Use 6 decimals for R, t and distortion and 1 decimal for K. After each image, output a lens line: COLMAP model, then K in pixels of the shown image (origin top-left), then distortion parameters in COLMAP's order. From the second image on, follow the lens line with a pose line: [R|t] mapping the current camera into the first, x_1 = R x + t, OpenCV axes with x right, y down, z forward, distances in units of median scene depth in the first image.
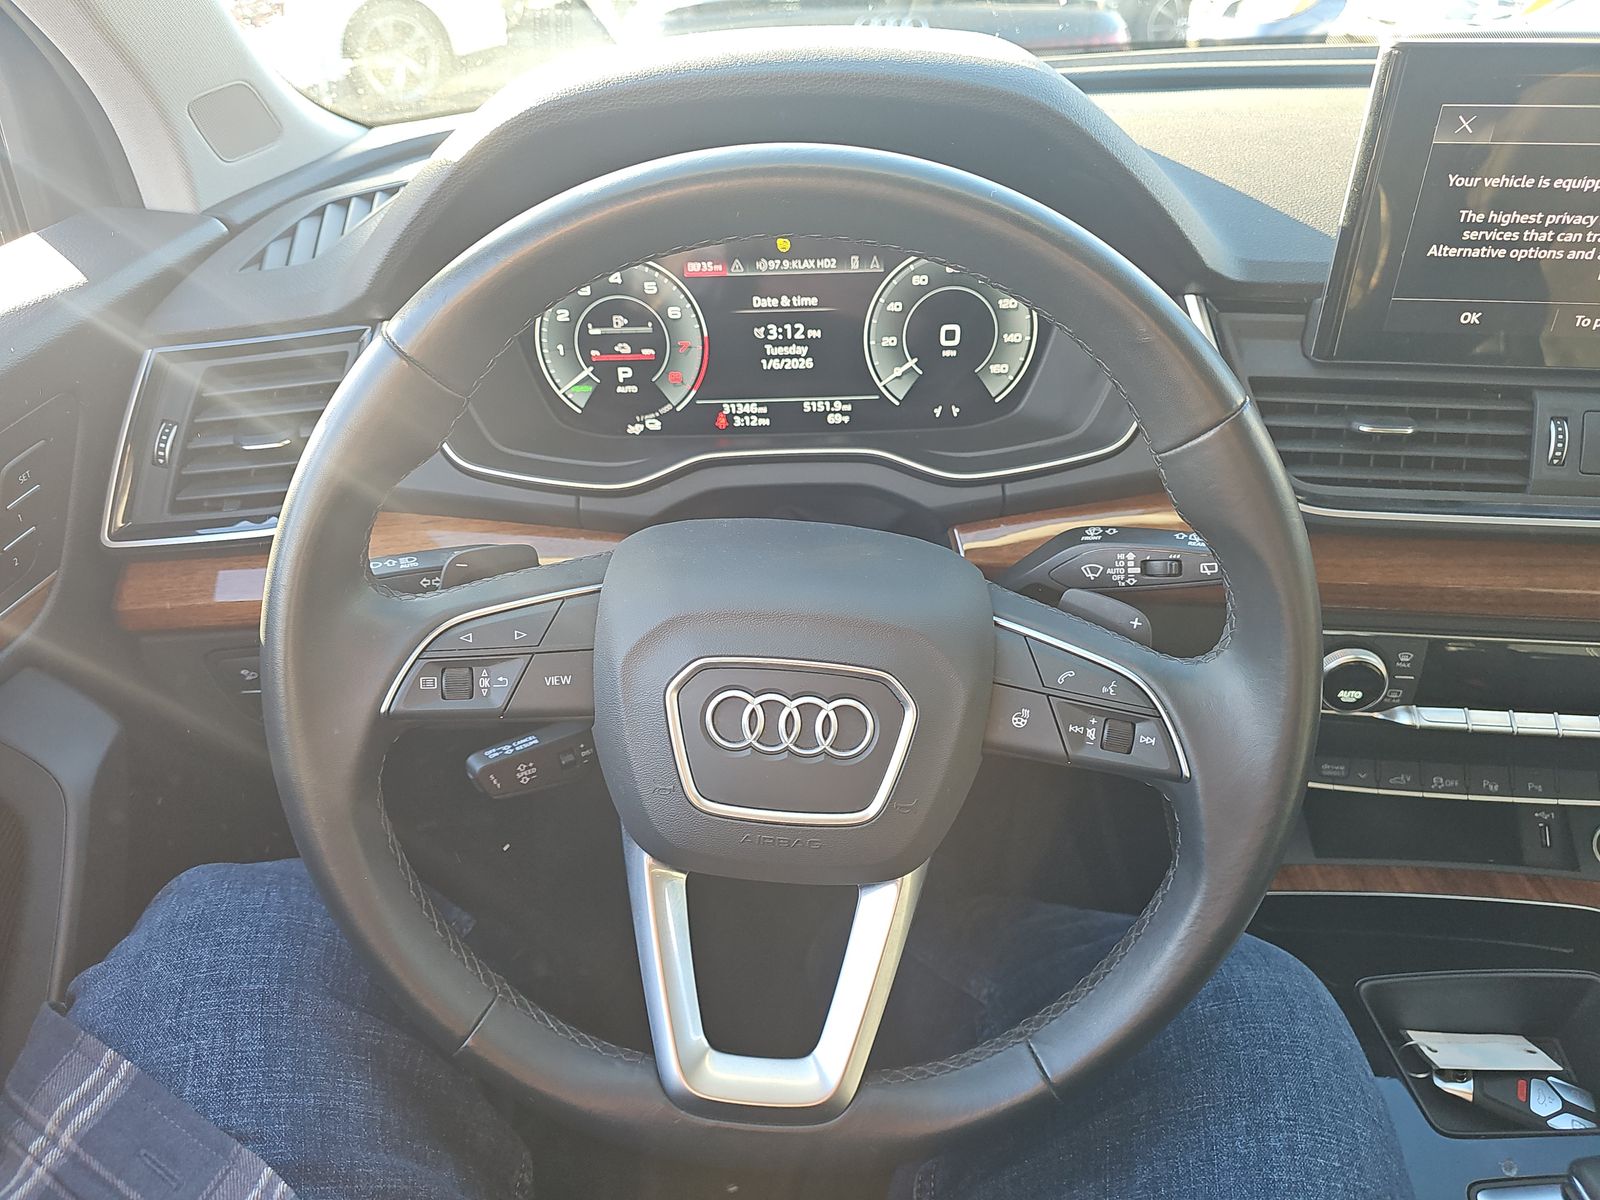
lens RADIAL K [[1087.6, 0, 782.7], [0, 1087.6, 609.1], [0, 0, 1]] dist [0.041370, -0.053074]
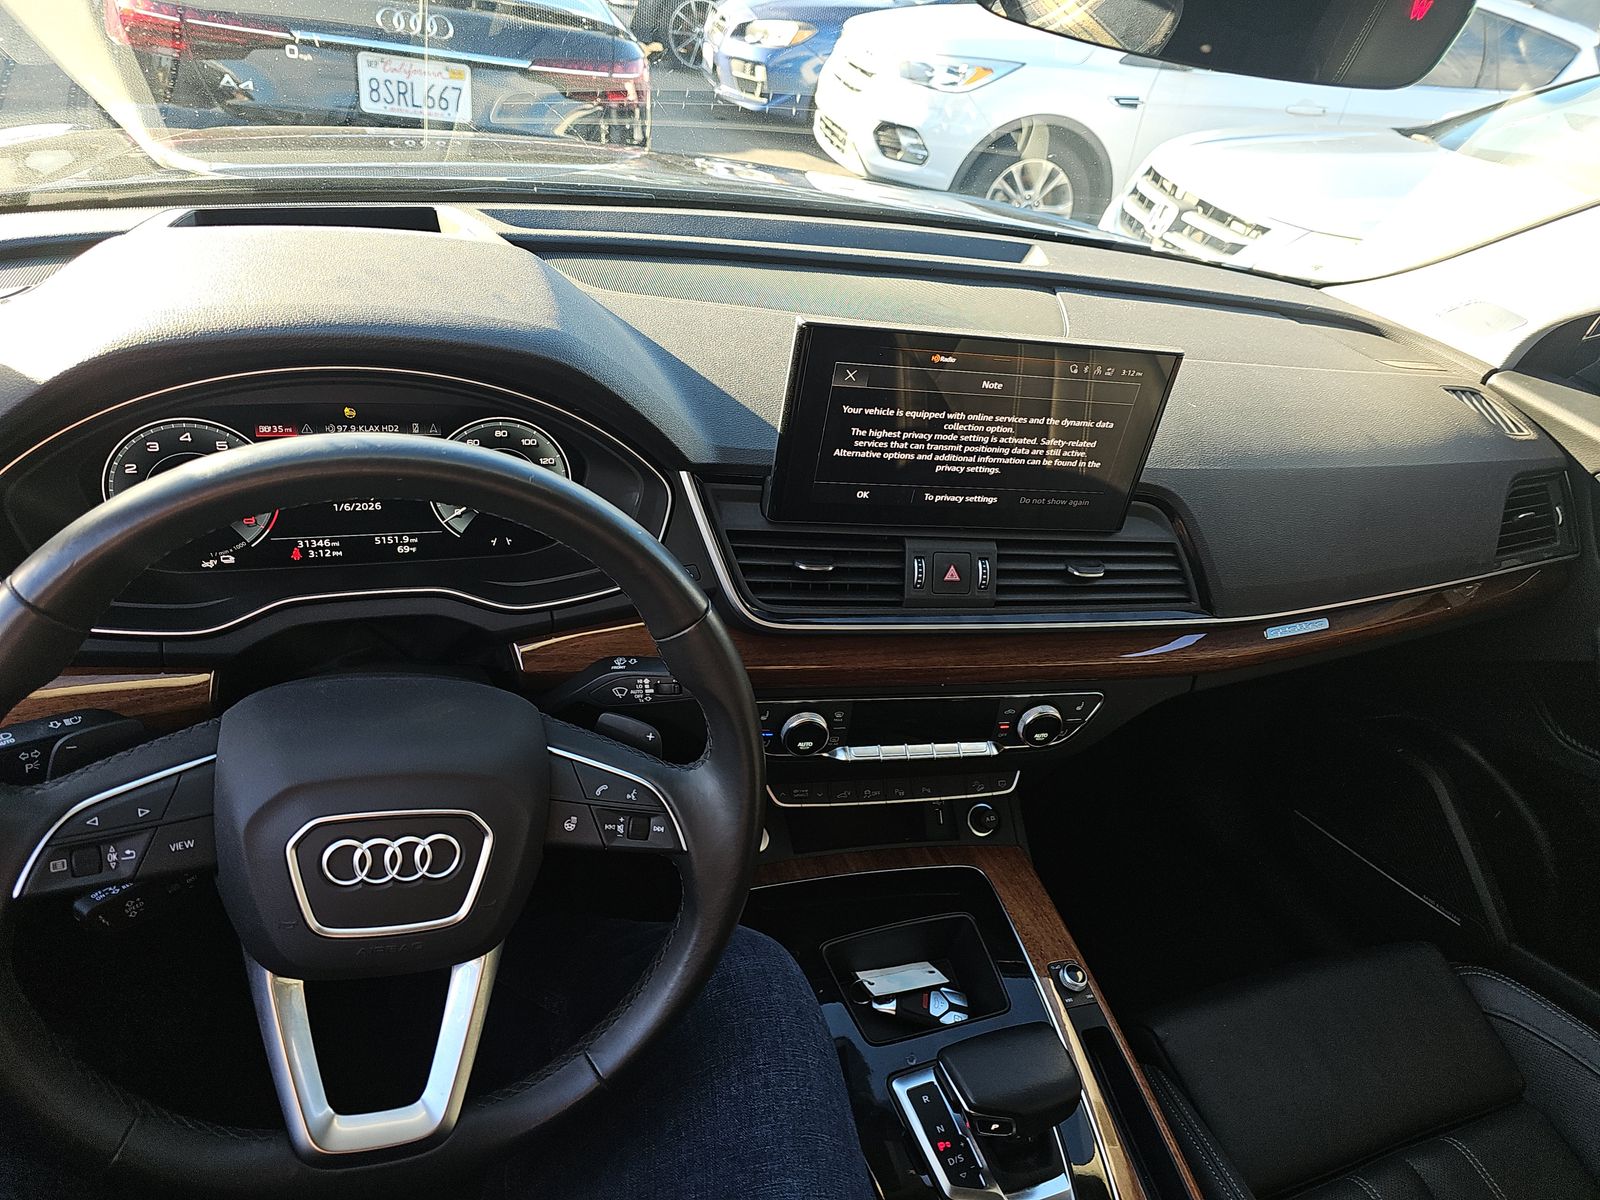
lens RADIAL K [[1087.6, 0, 801.2], [0, 1087.6, 591.2], [0, 0, 1]] dist [0.041370, -0.053074]
pose [[0.913631, -0.049469, 0.403525, -0.048908], [0.041112, 0.998723, 0.029352, -0.189364], [-0.404461, -0.010227, 0.914498, -0.321690]]
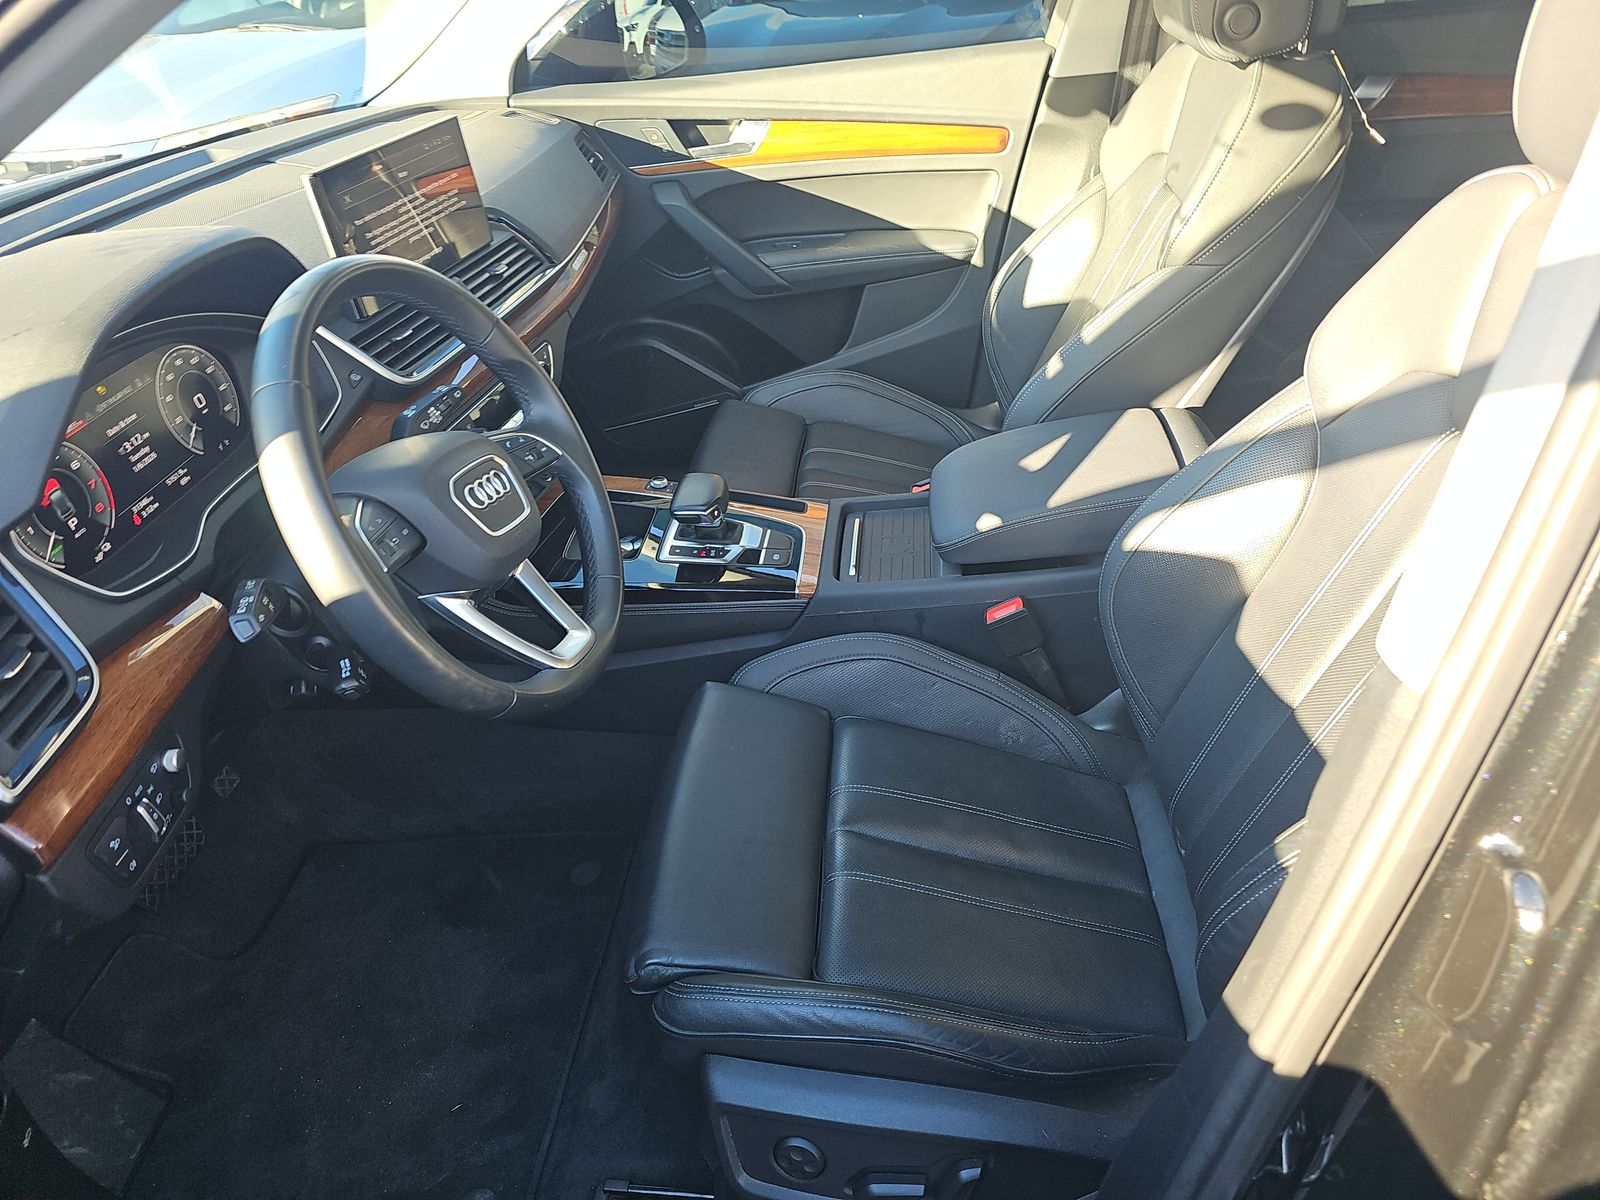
lens RADIAL K [[1087.6, 0, 804.6], [0, 1087.6, 605.3], [0, 0, 1]] dist [0.041370, -0.053074]
pose [[0.099425, -0.540333, 0.835556, -1.553419], [0.610576, 0.696174, 0.377544, -0.135395], [-0.785692, 0.472633, 0.399132, -0.229408]]
